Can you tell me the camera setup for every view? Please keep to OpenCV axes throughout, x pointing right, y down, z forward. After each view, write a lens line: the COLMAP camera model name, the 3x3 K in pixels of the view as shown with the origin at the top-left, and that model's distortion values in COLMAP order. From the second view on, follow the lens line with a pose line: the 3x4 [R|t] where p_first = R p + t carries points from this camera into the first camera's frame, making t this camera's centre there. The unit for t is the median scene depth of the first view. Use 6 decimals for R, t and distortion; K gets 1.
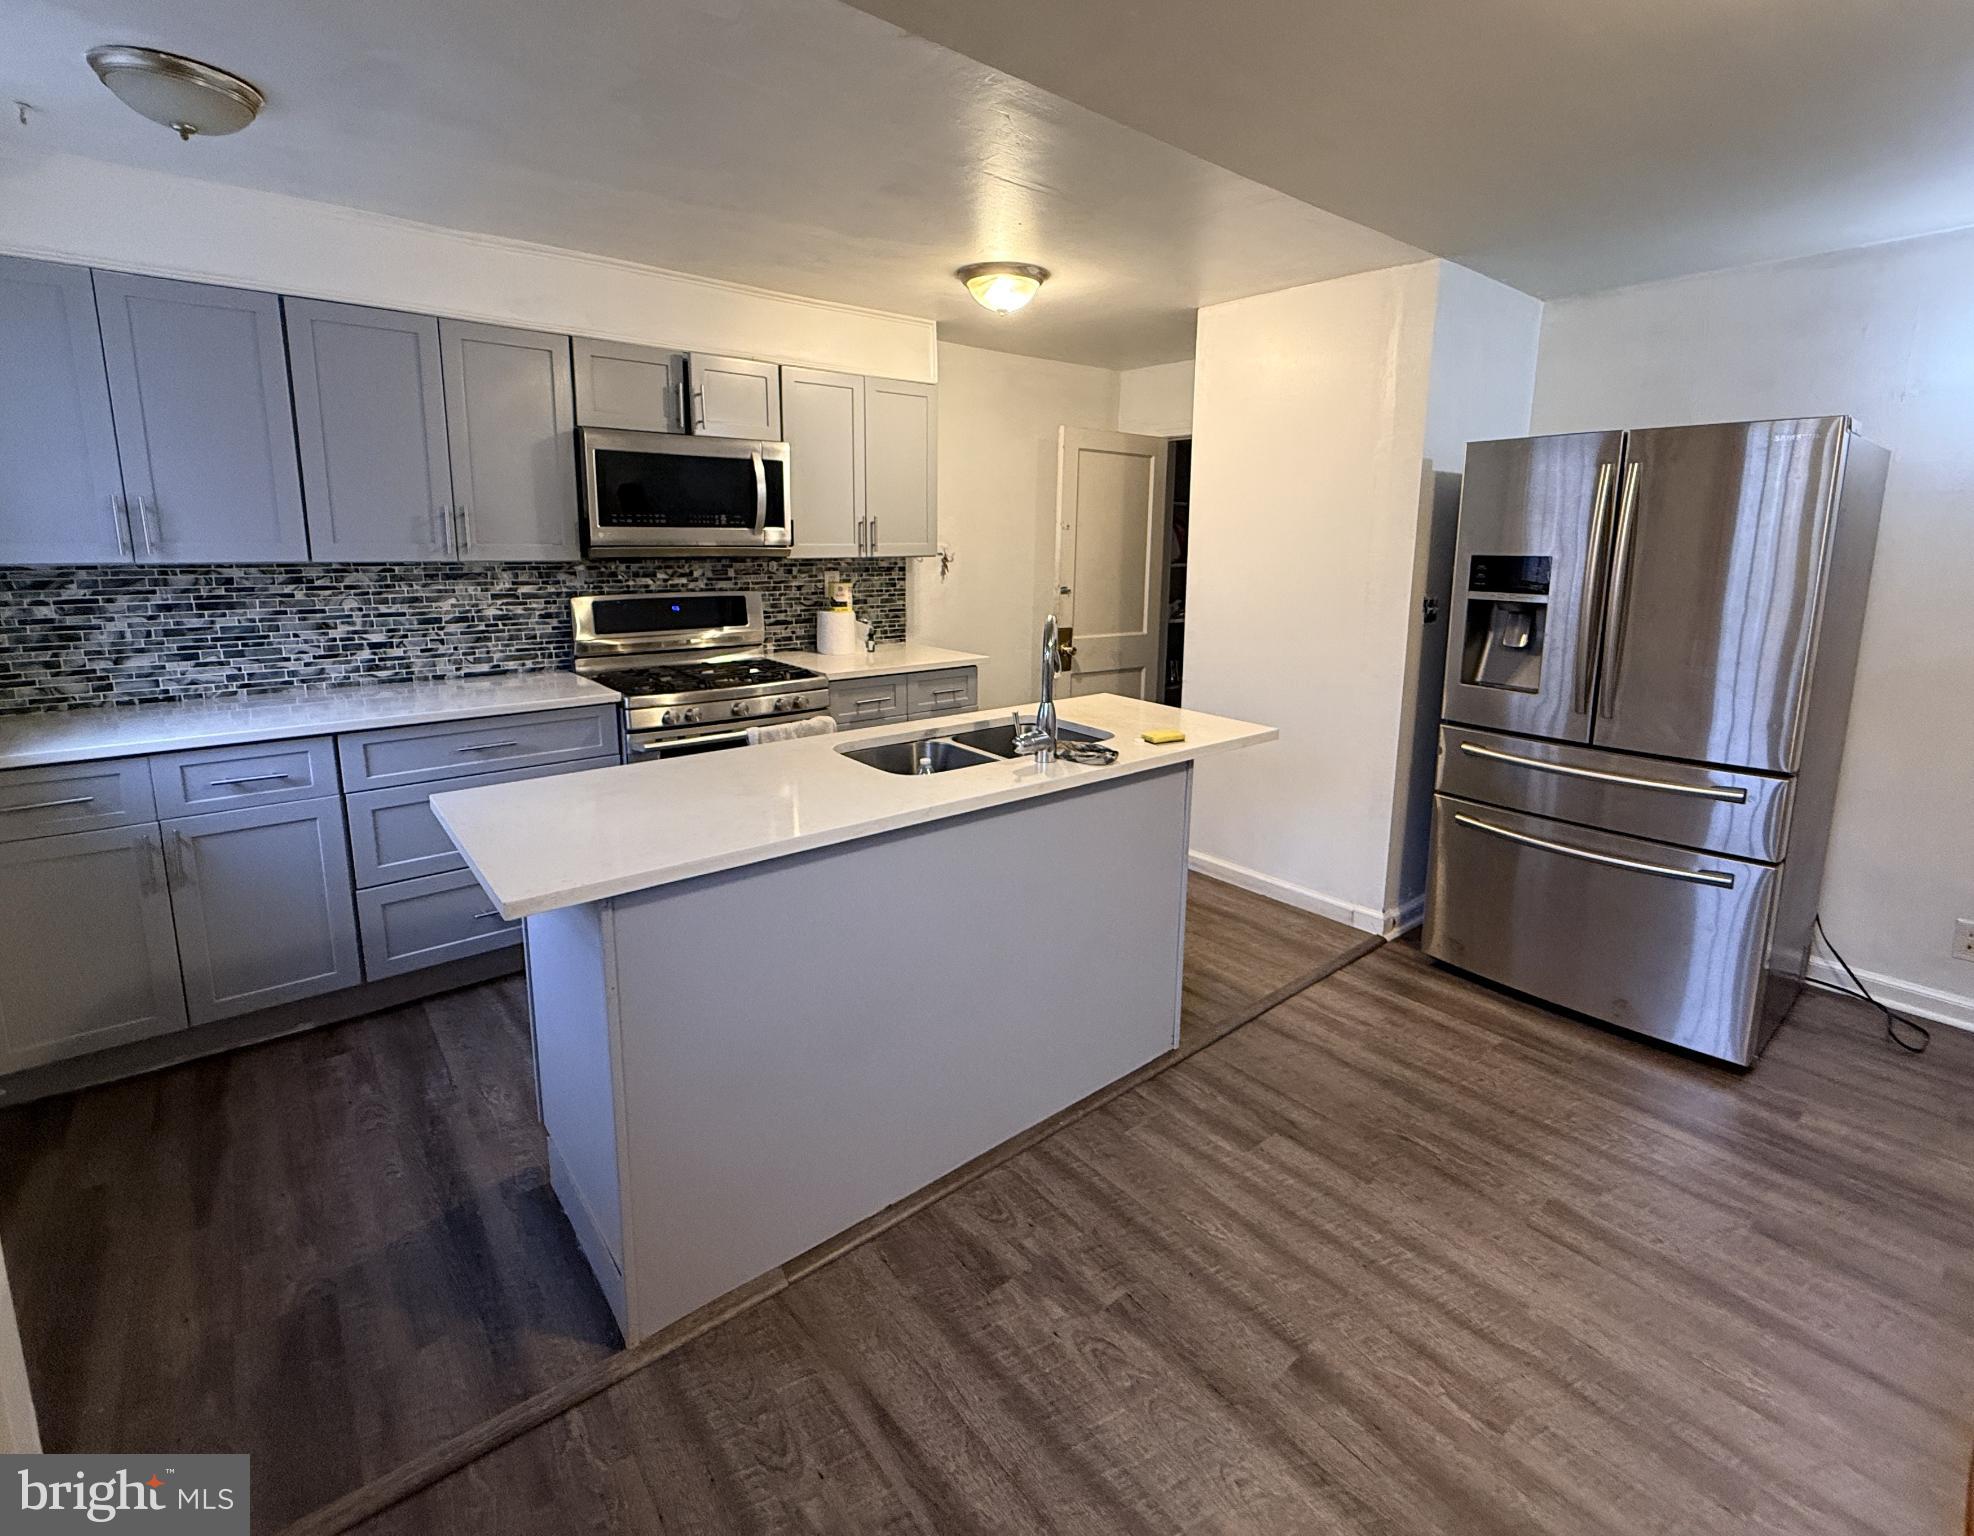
lens RADIAL K [[897.9, 0, 1004.0], [0, 897.9, 683.9], [0, 0, 1]] dist [0.001487, -0.000035]
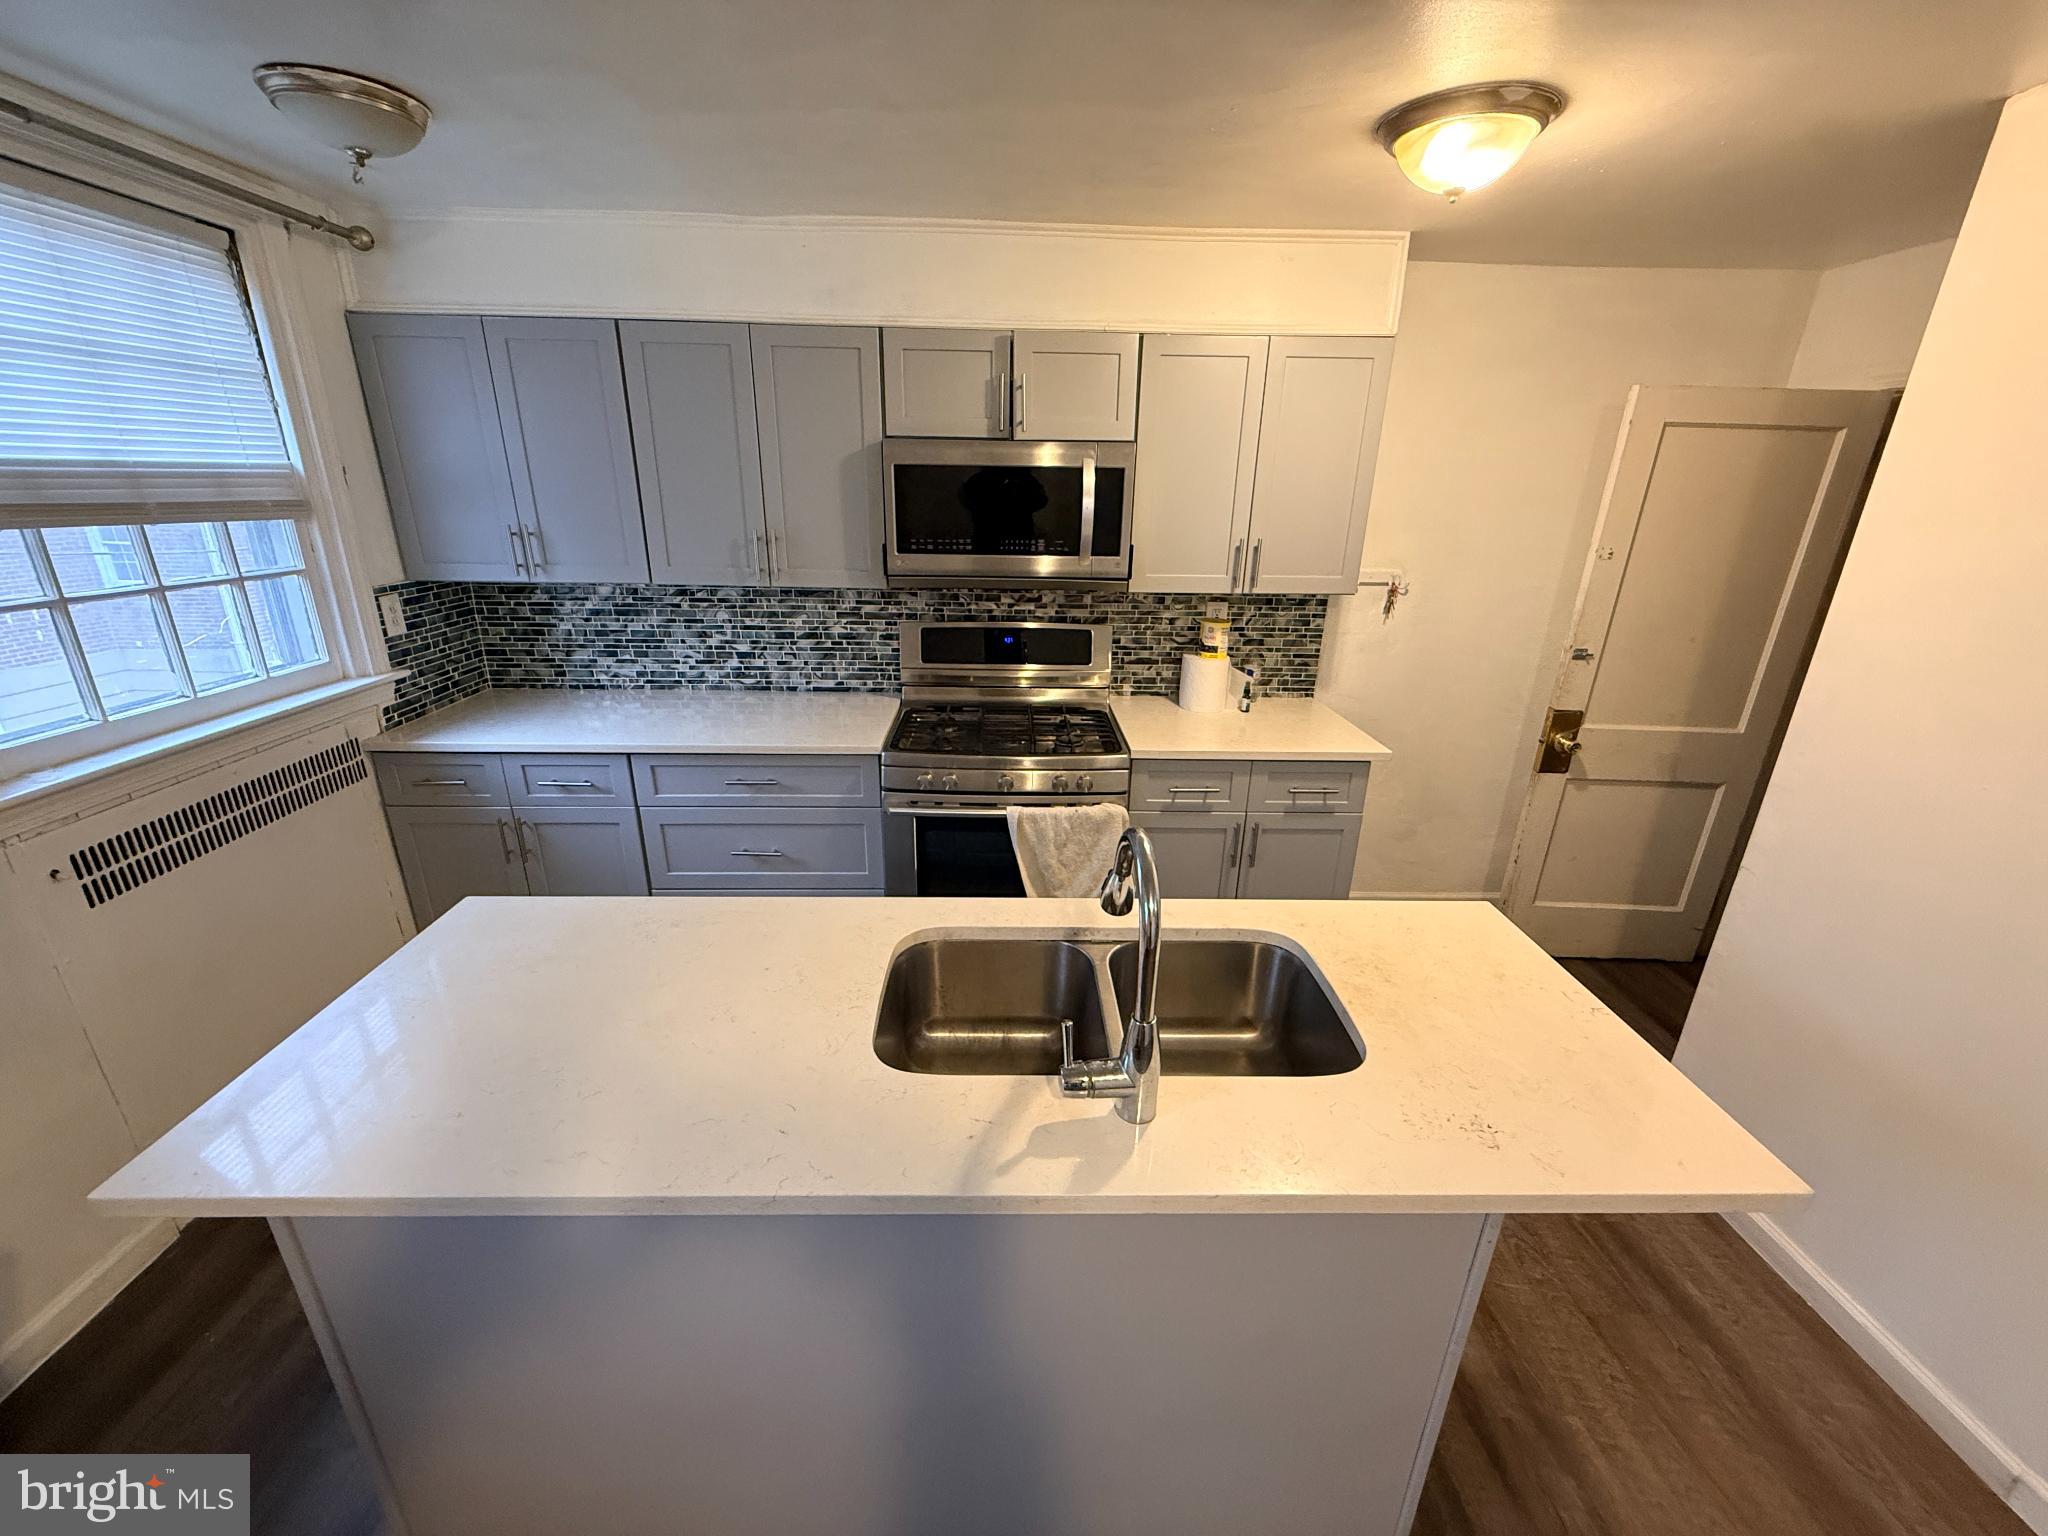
lens RADIAL K [[806.9, 0, 1024.0], [0, 806.9, 768.0], [0, 0, 1]] dist [0.000033, -0.000594]
pose [[0.782408, 0.212683, -0.585324, 0.165213], [-0.112697, 0.972713, 0.202801, -0.144051], [0.612485, -0.092709, 0.785027, 0.424133]]
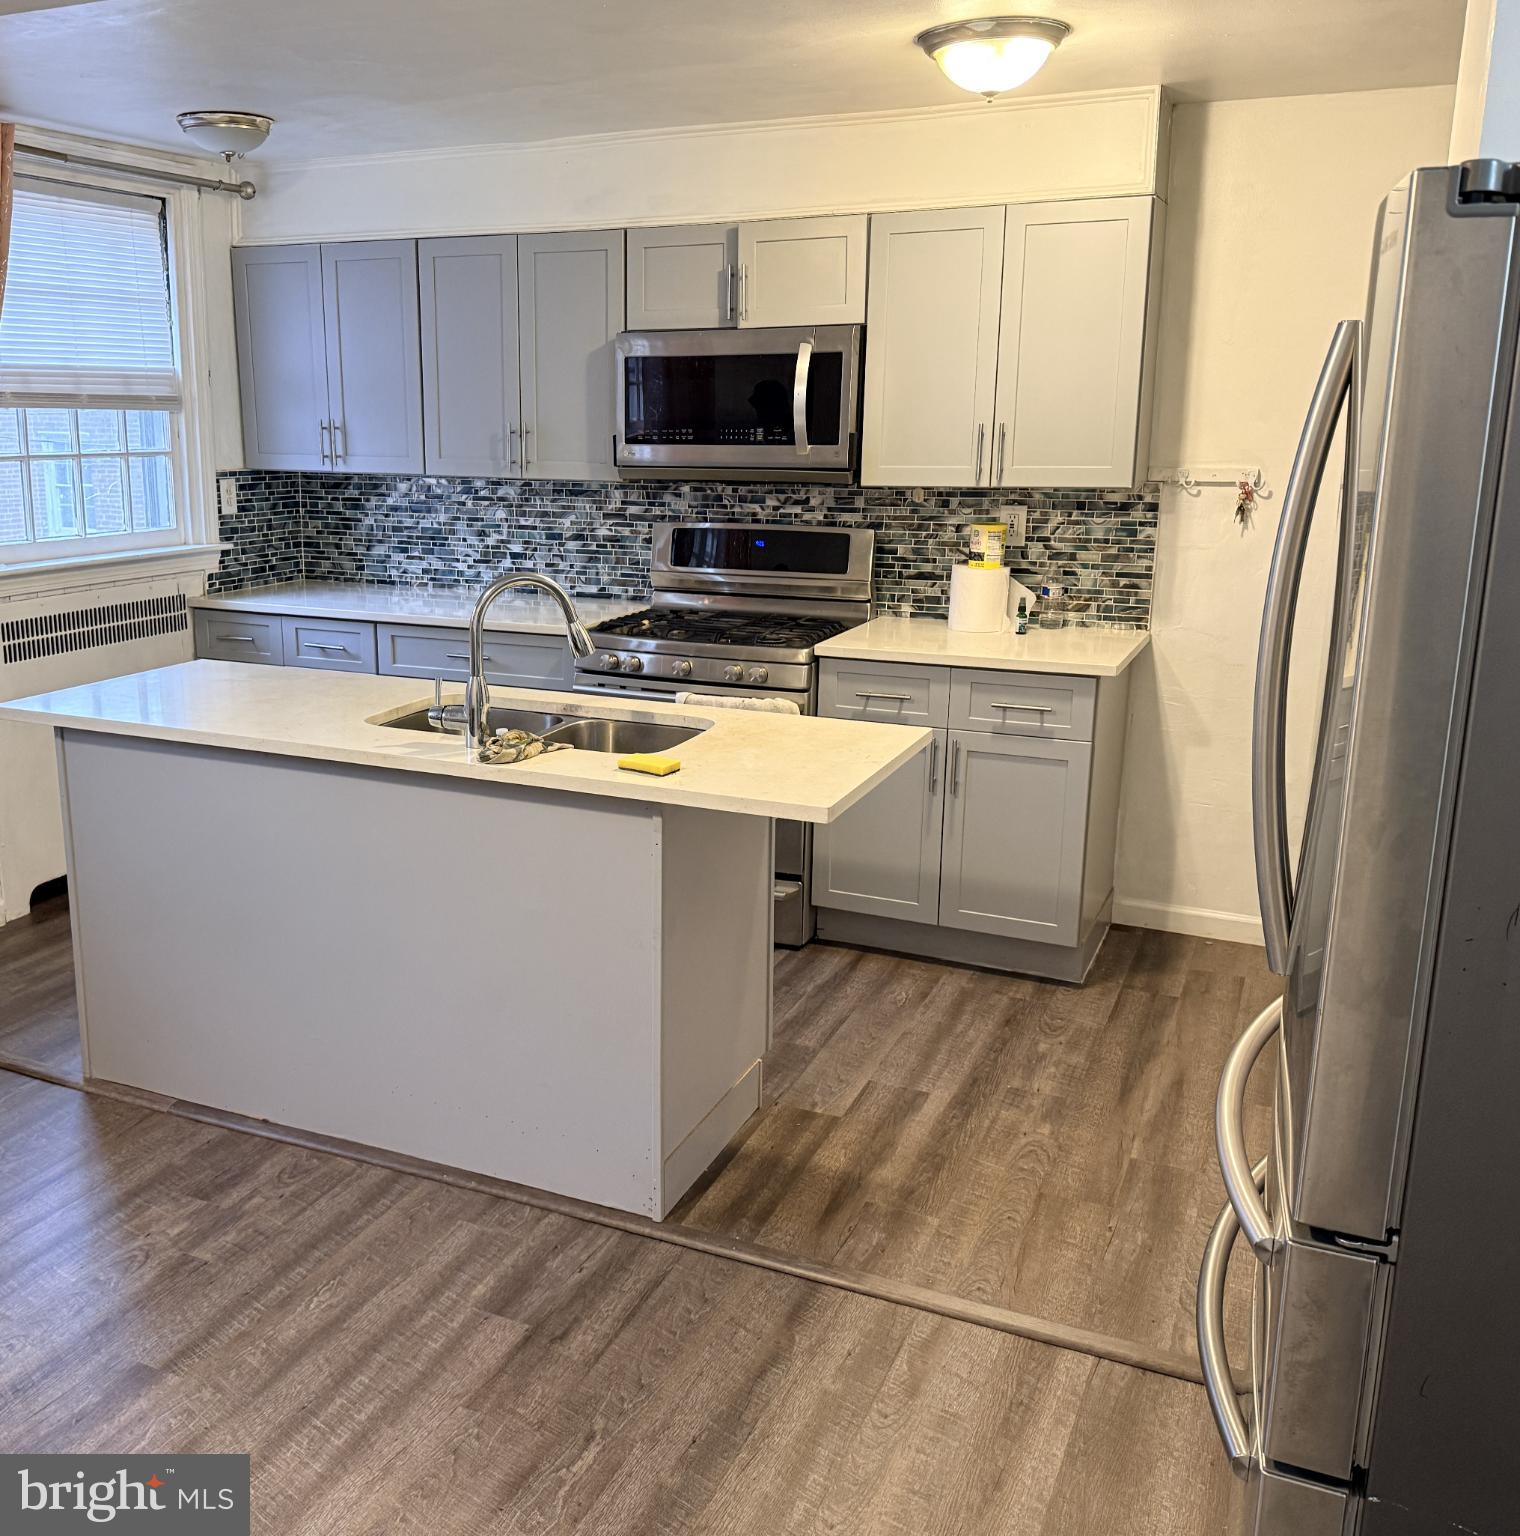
lens RADIAL K [[1480.2, 0, 611.4], [0, 1480.2, 734.2], [0, 0, 1]] dist [0.206791, -0.442104]
pose [[0.402919, 0.187414, -0.895842, 0.942671], [-0.145856, 0.979449, 0.139304, -0.095762], [0.903539, 0.074536, 0.421974, 0.373782]]
